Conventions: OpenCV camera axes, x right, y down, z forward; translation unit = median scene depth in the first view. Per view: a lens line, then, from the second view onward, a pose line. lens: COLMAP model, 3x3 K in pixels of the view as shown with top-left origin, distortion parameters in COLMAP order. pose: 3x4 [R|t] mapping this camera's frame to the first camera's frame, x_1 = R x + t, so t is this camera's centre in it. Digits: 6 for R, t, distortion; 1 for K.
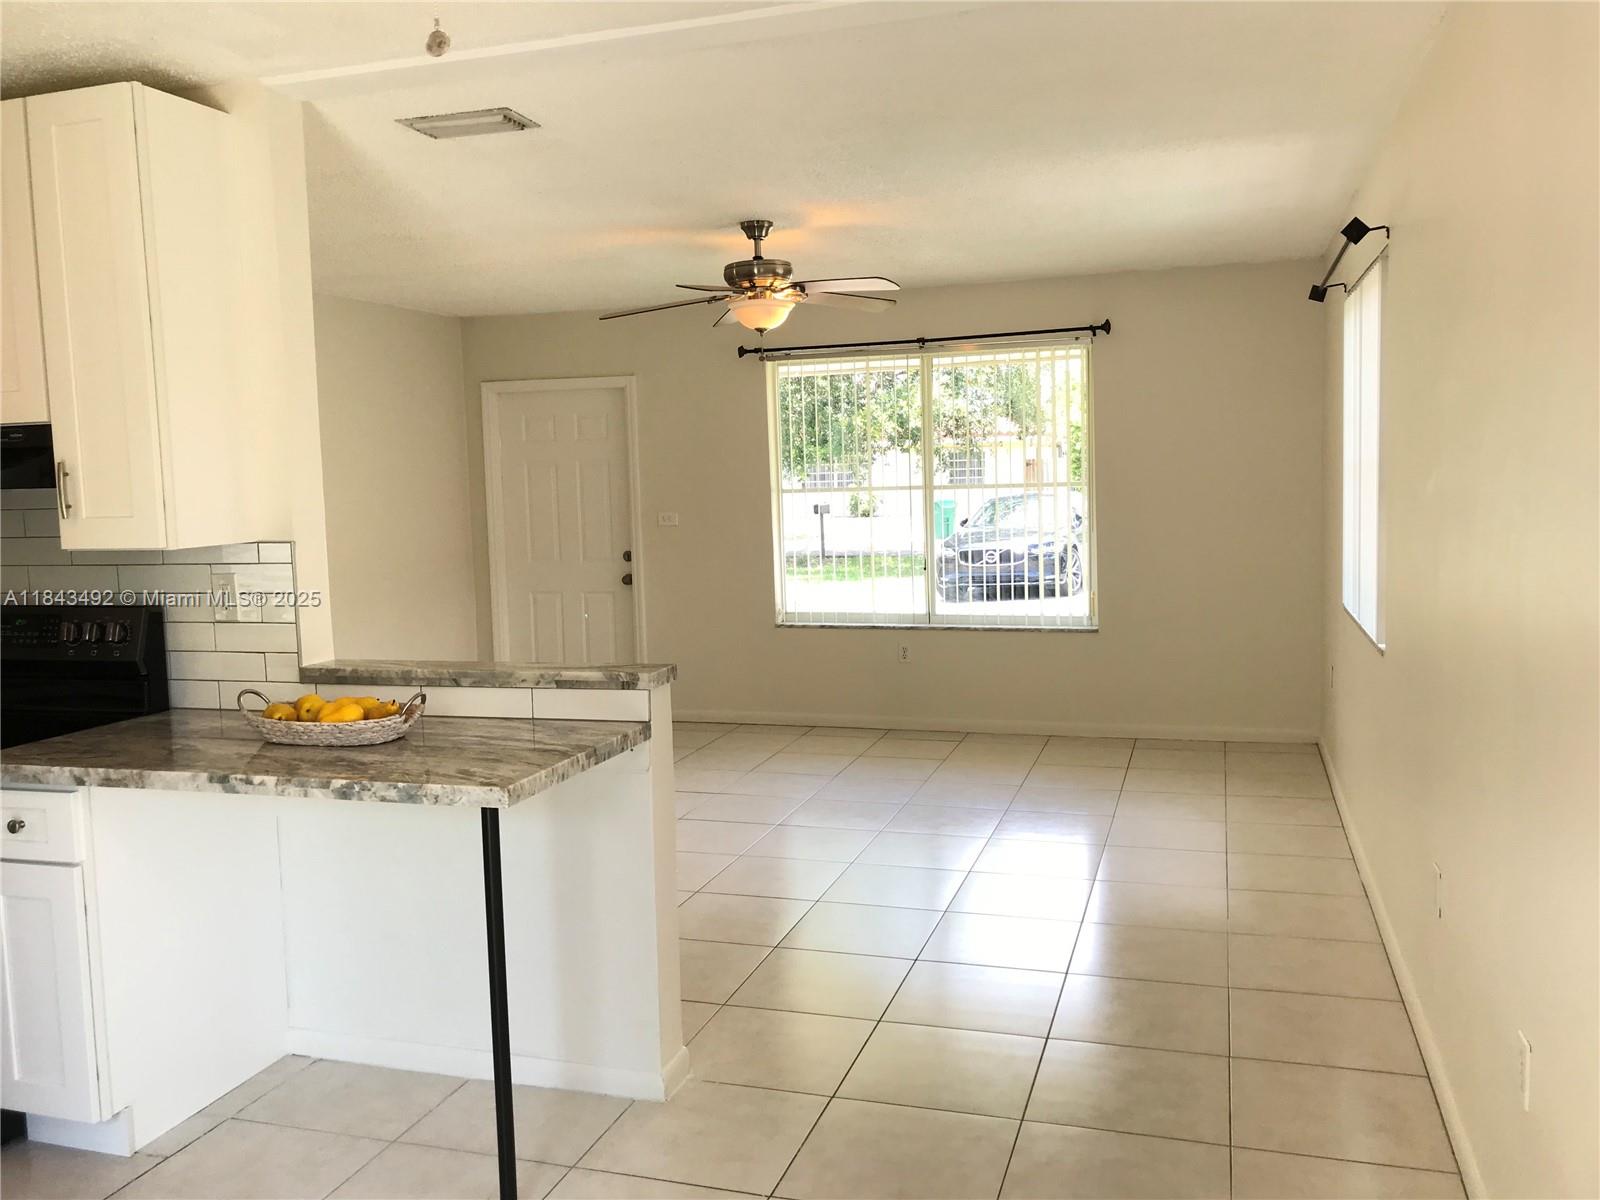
lens RADIAL K [[1312.3, 0, 797.3], [0, 1312.3, 580.2], [0, 0, 1]] dist [0.028562, -0.009823]
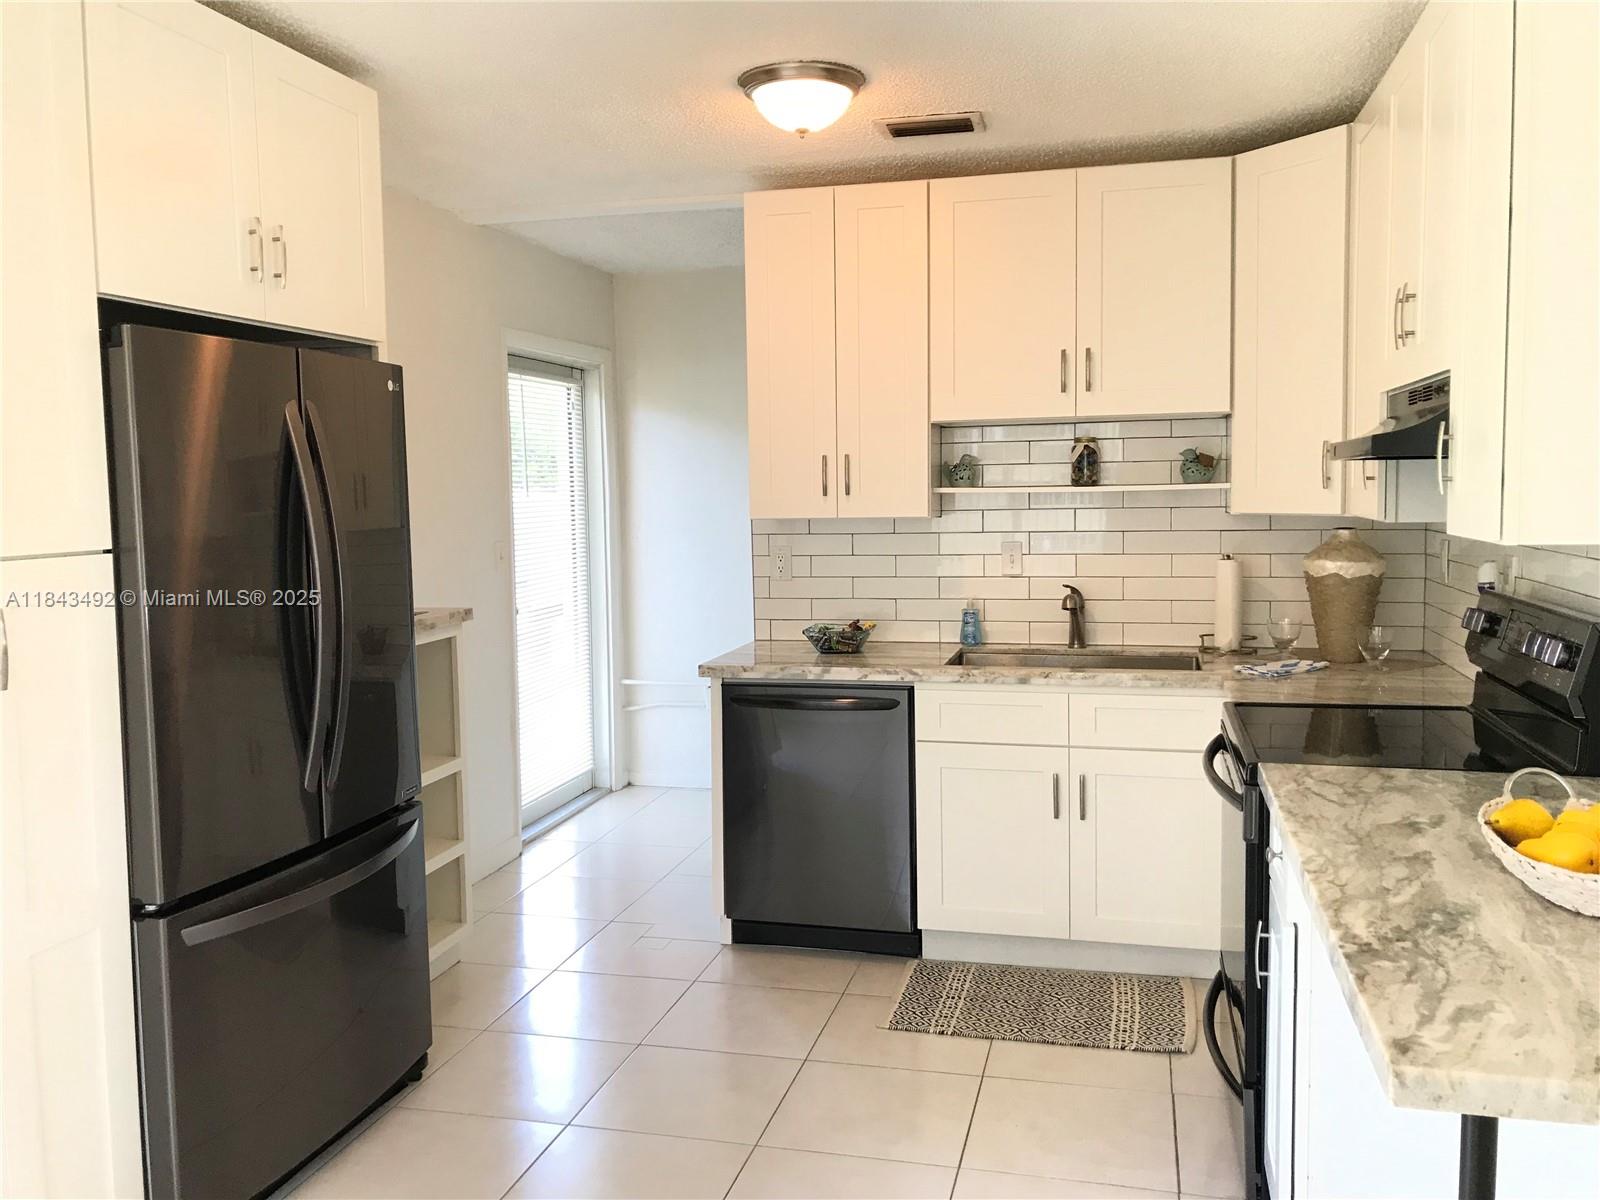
lens RADIAL K [[1312.3, 0, 797.3], [0, 1312.3, 580.2], [0, 0, 1]] dist [0.028562, -0.009823]
pose [[0.063159, 0.103787, -0.992592, 0.177430], [-0.075313, 0.992238, 0.098958, -0.041536], [0.995158, 0.068505, 0.070486, 0.537057]]
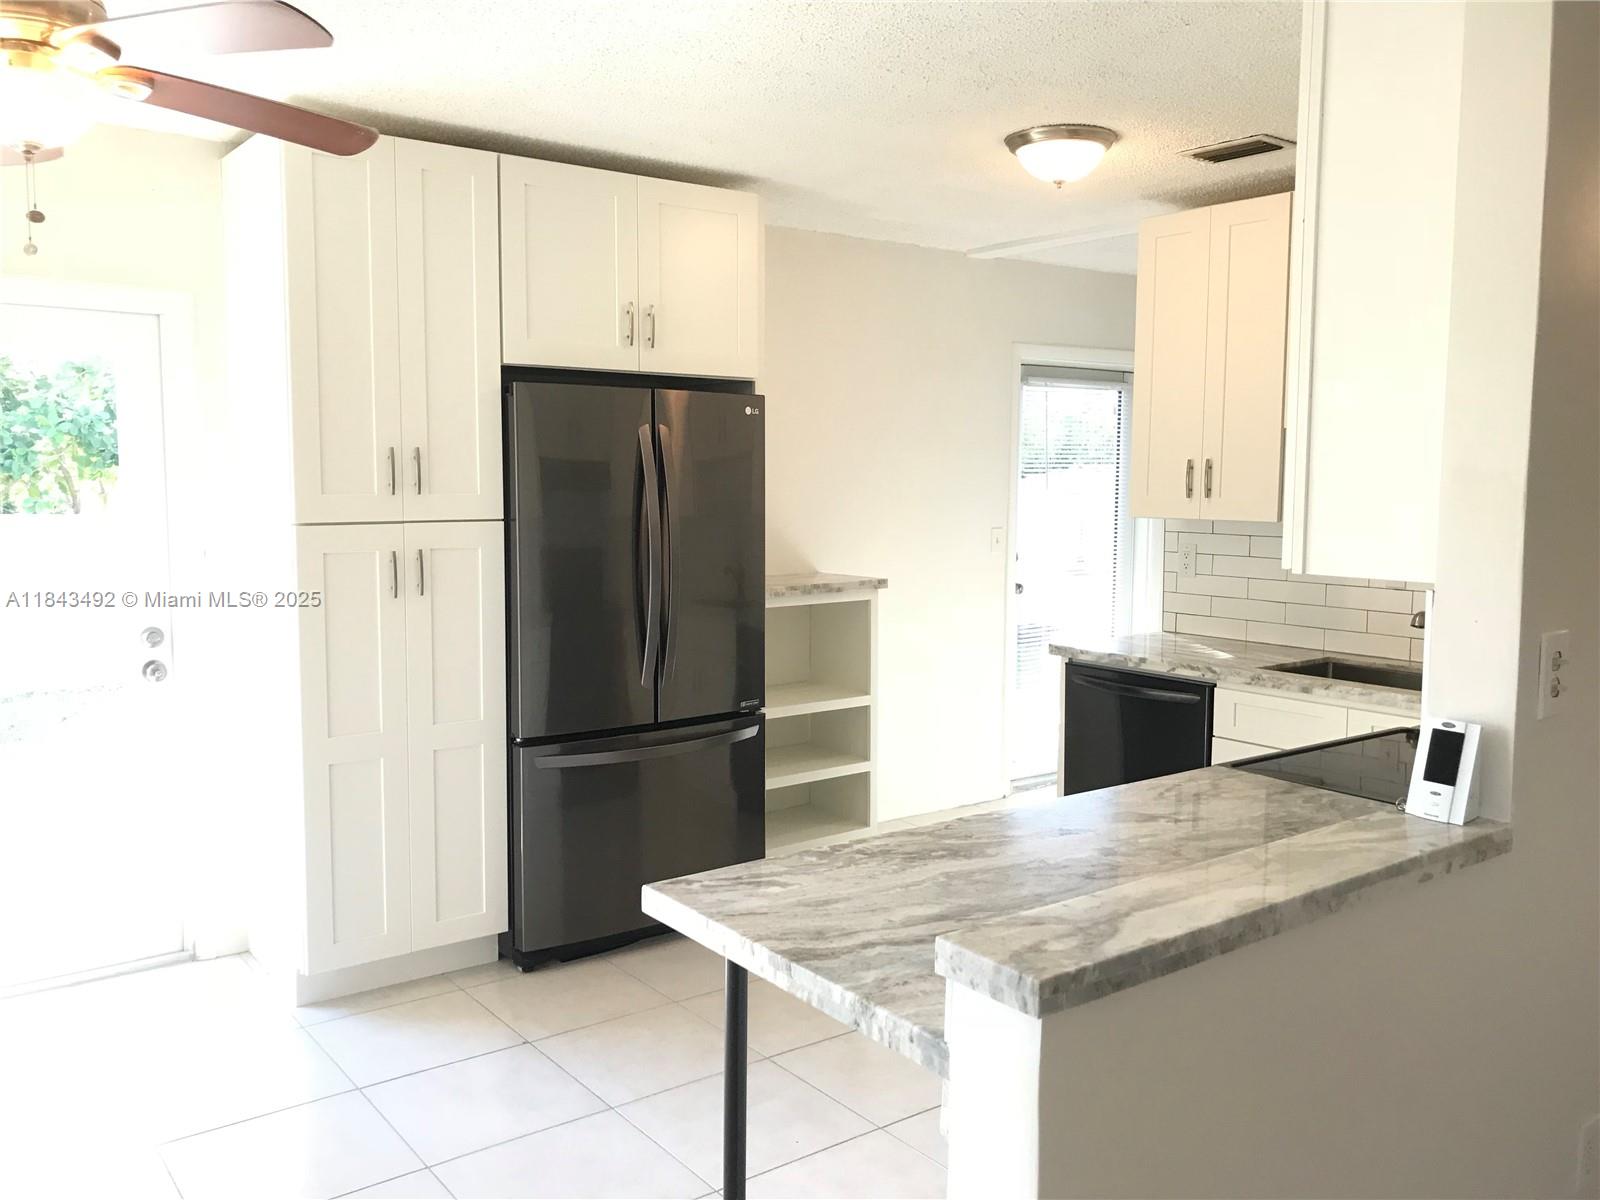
lens RADIAL K [[1312.3, 0, 797.3], [0, 1312.3, 580.2], [0, 0, 1]] dist [0.028562, -0.009823]
pose [[-0.576640, 0.096596, -0.811268, 0.247202], [-0.060818, 0.985156, 0.160529, -0.108975], [0.814731, 0.141907, -0.562206, 1.091836]]
